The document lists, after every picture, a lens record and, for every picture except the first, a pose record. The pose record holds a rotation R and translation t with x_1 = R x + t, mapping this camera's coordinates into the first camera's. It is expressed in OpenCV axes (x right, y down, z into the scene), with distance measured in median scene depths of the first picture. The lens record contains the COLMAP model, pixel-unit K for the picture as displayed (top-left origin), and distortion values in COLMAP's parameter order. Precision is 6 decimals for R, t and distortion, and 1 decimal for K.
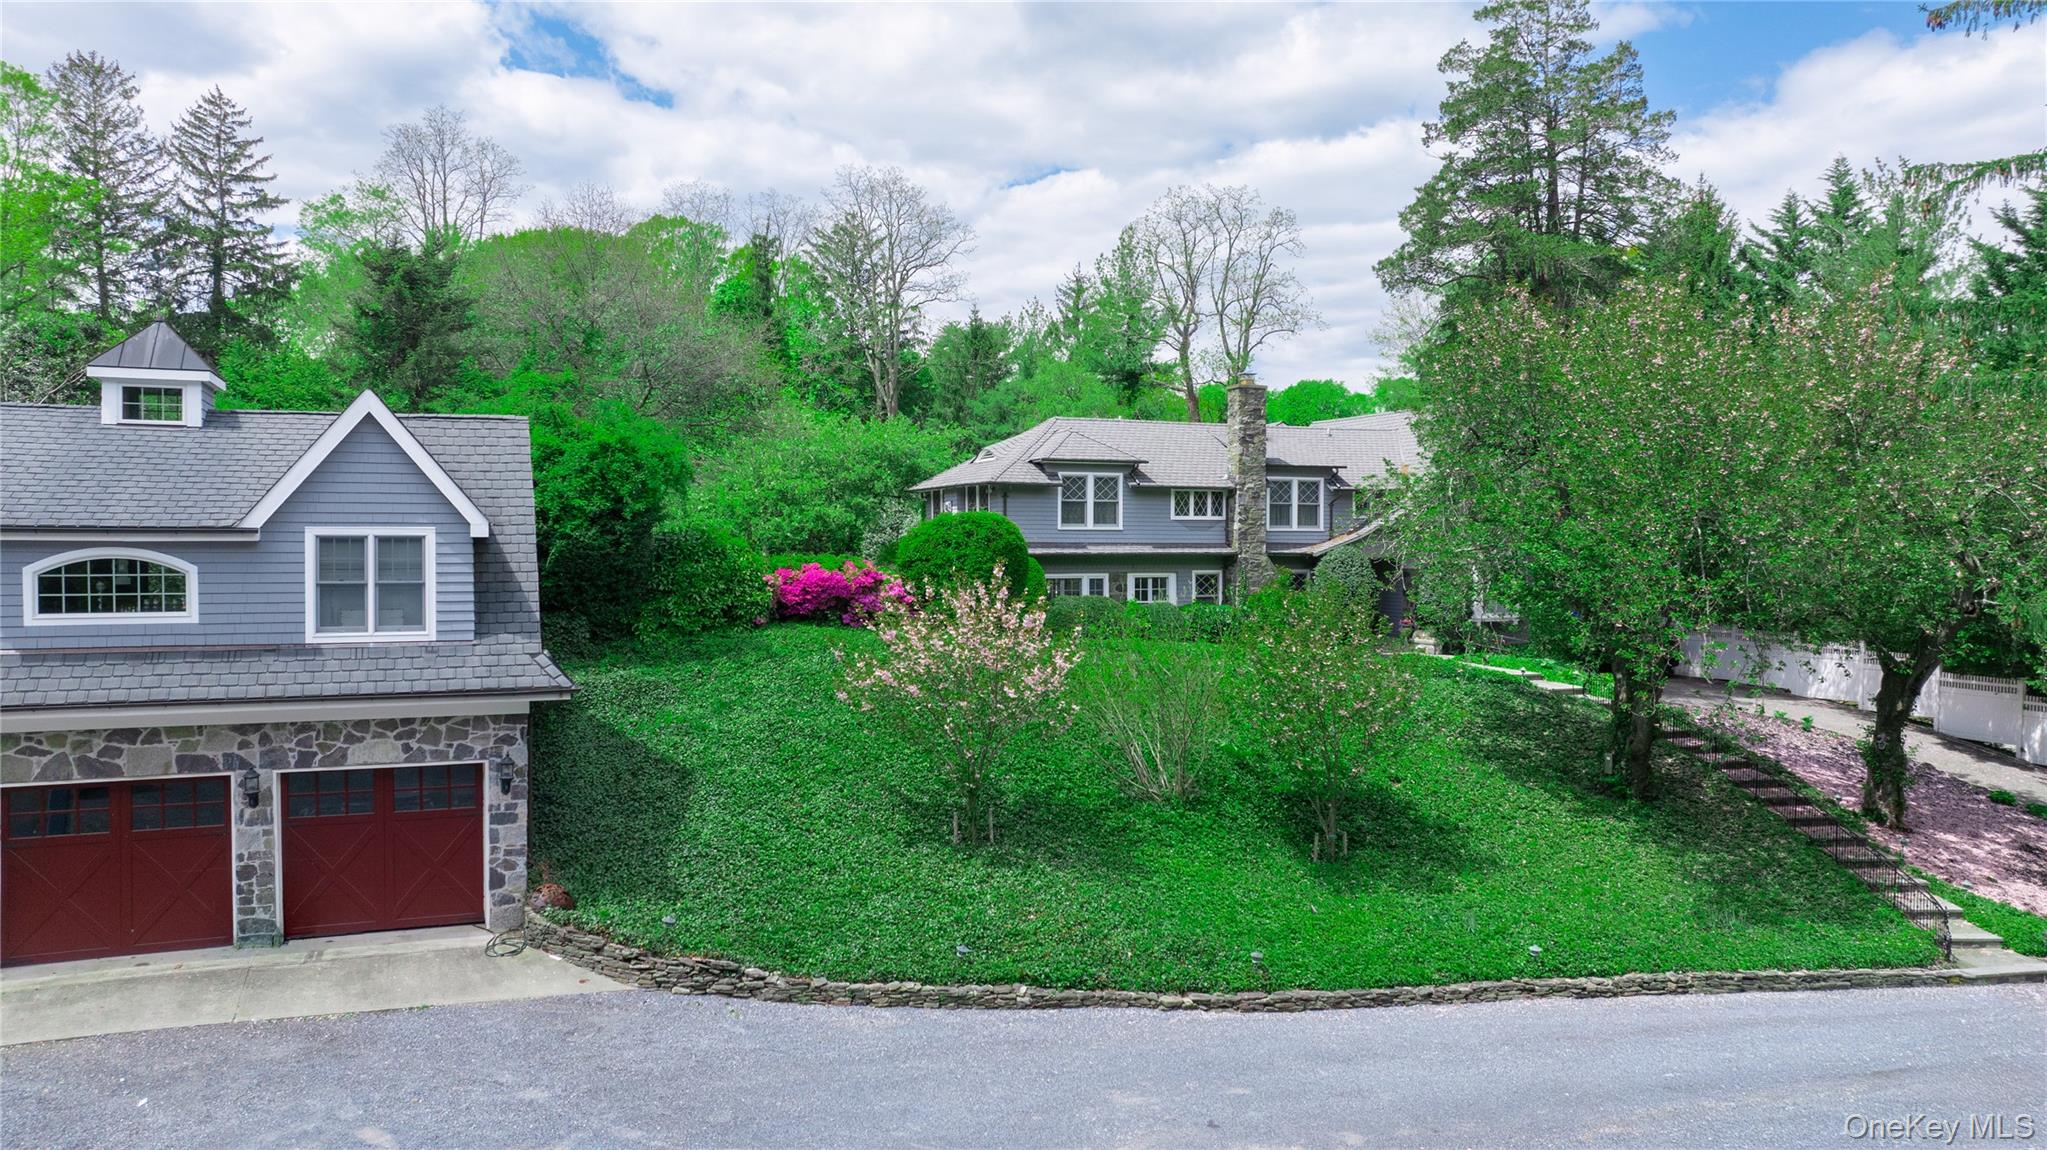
lens RADIAL K [[1417.9, 0, 1034.4], [0, 1417.9, 569.0], [0, 0, 1]] dist [-0.032151, 0.021966]
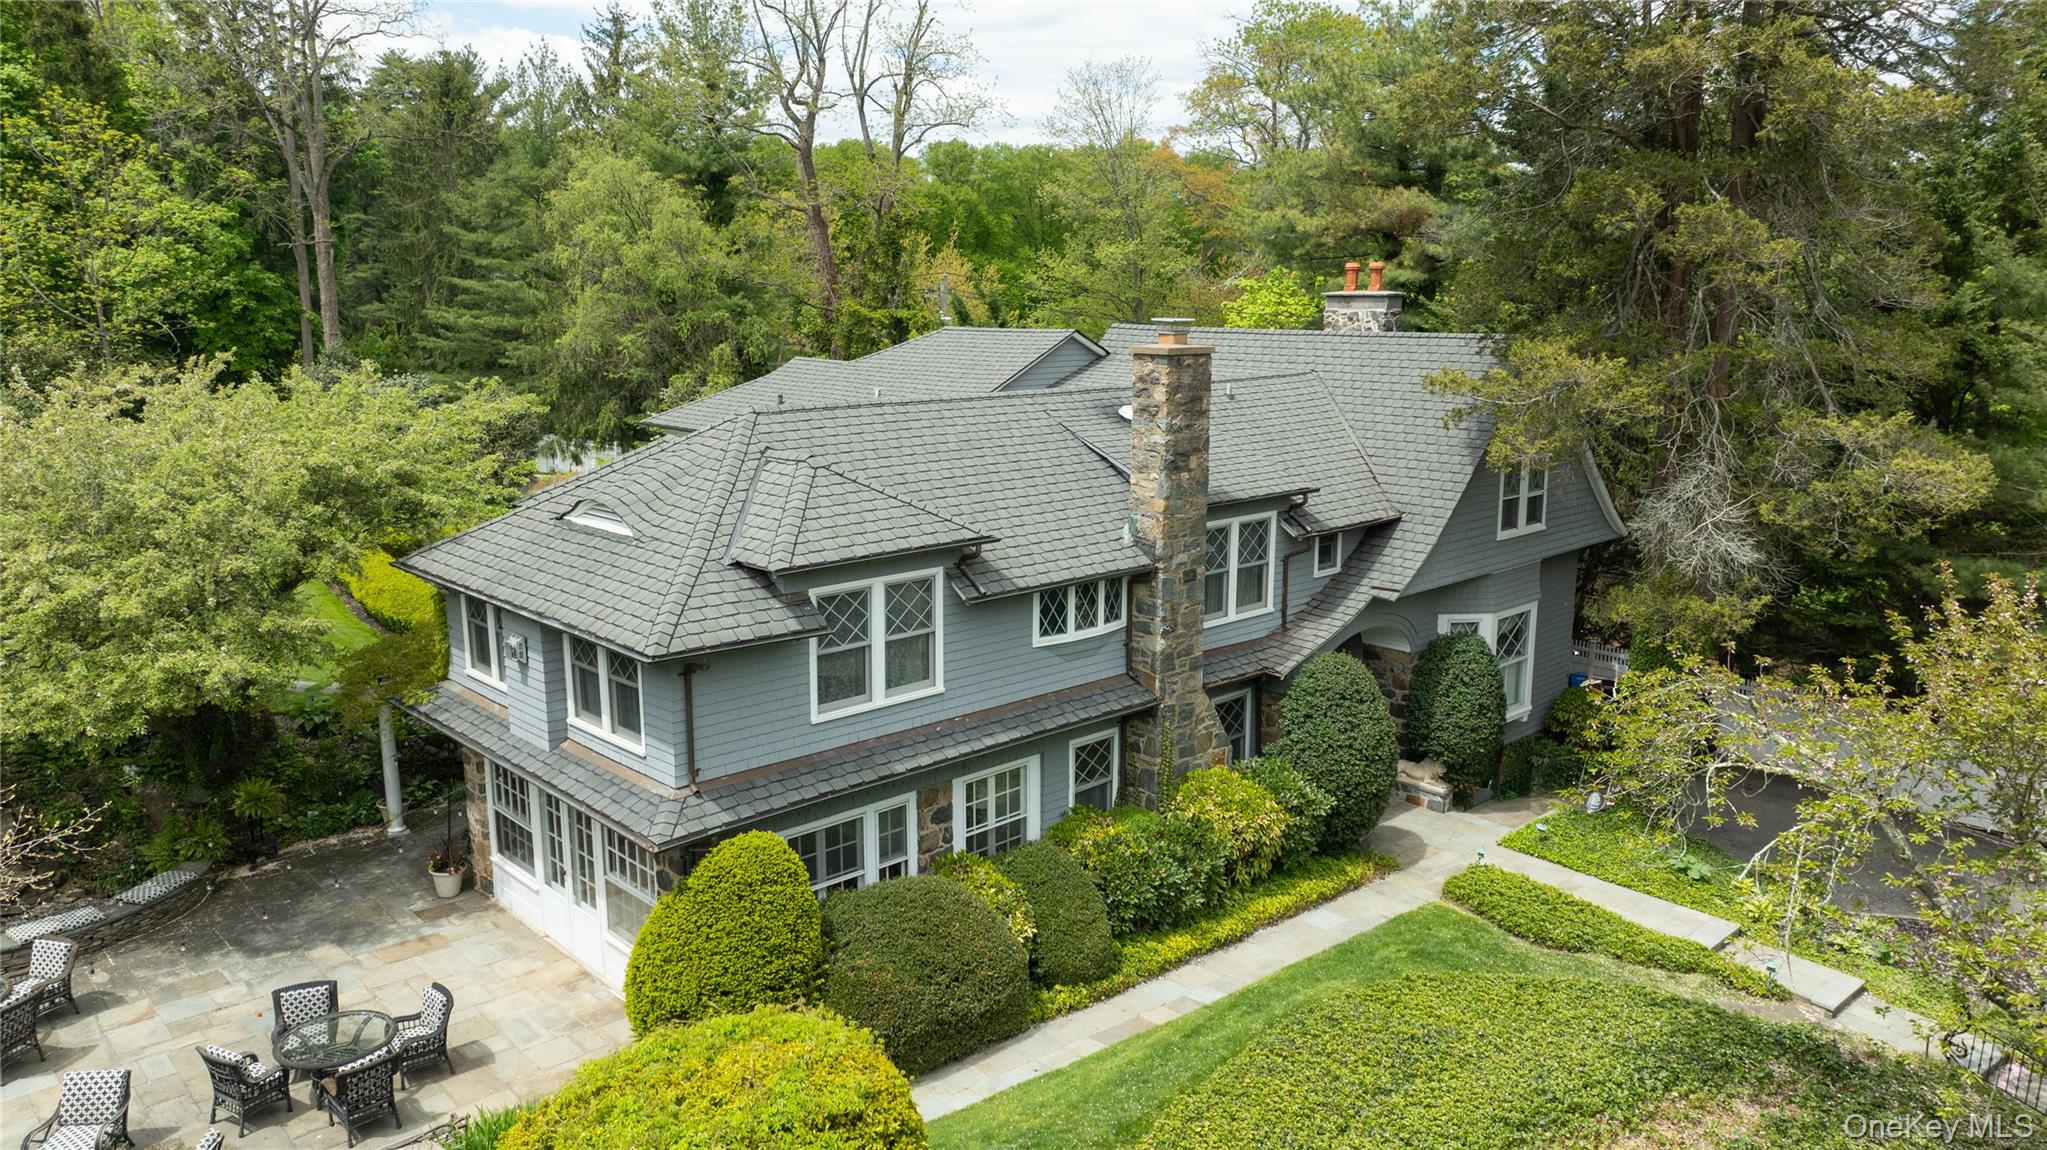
lens RADIAL K [[1417.9, 0, 1008.5], [0, 1417.9, 563.4], [0, 0, 1]] dist [-0.032151, 0.021966]
pose [[0.940356, -0.064532, 0.334017, -0.136660], [0.003237, 0.983497, 0.180898, -0.312062], [-0.340178, -0.169027, 0.925045, 1.245009]]
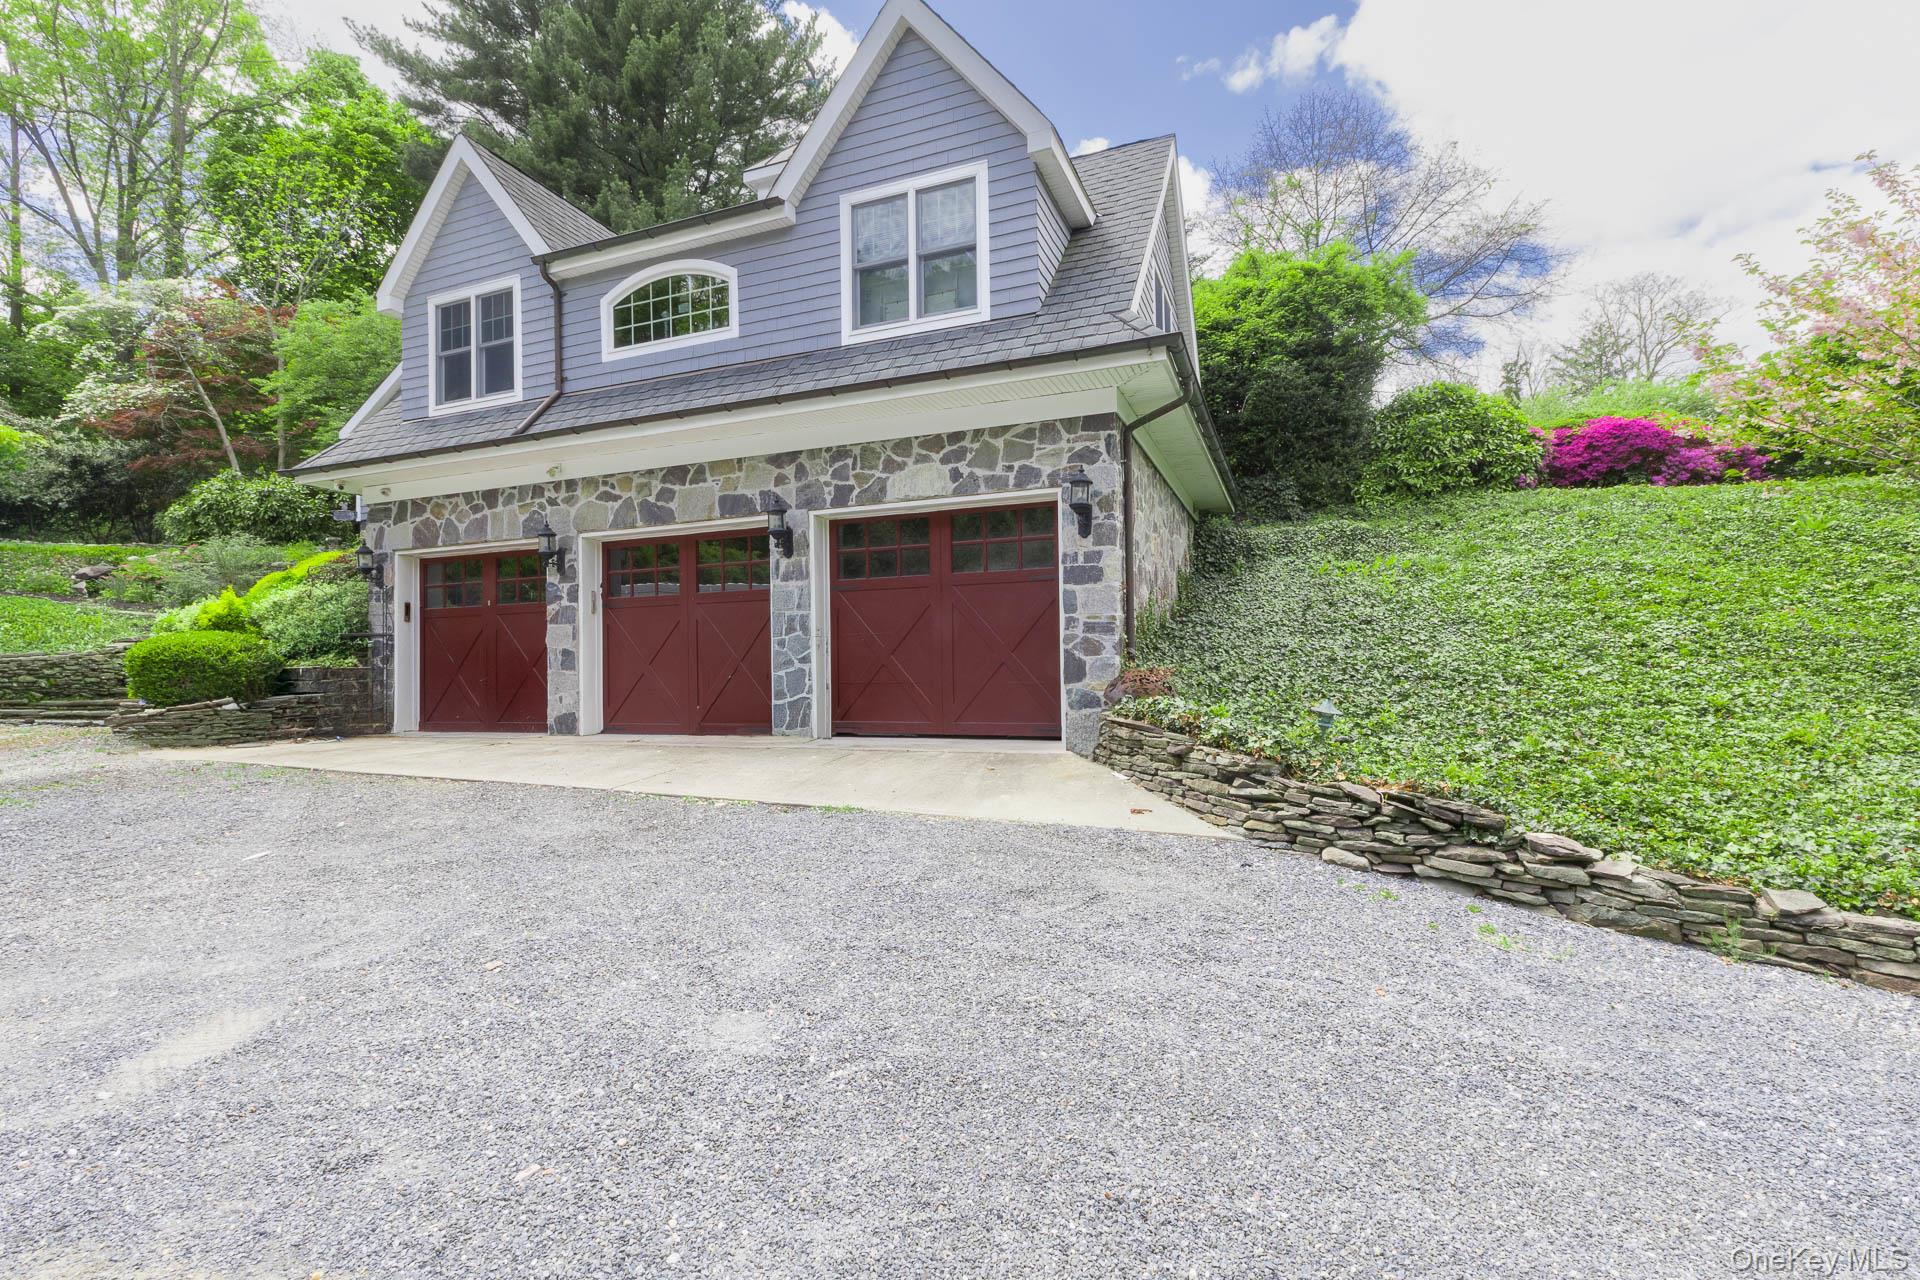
lens RADIAL K [[884.3, 0, 948.3], [0, 884.3, 641.3], [0, 0, 1]] dist [-0.004584, 0.002347]
pose [[0.724120, -0.025392, -0.689207, -0.140014], [0.008762, 0.999580, -0.027622, 0.218217], [0.689619, 0.013963, 0.724038, 0.661716]]
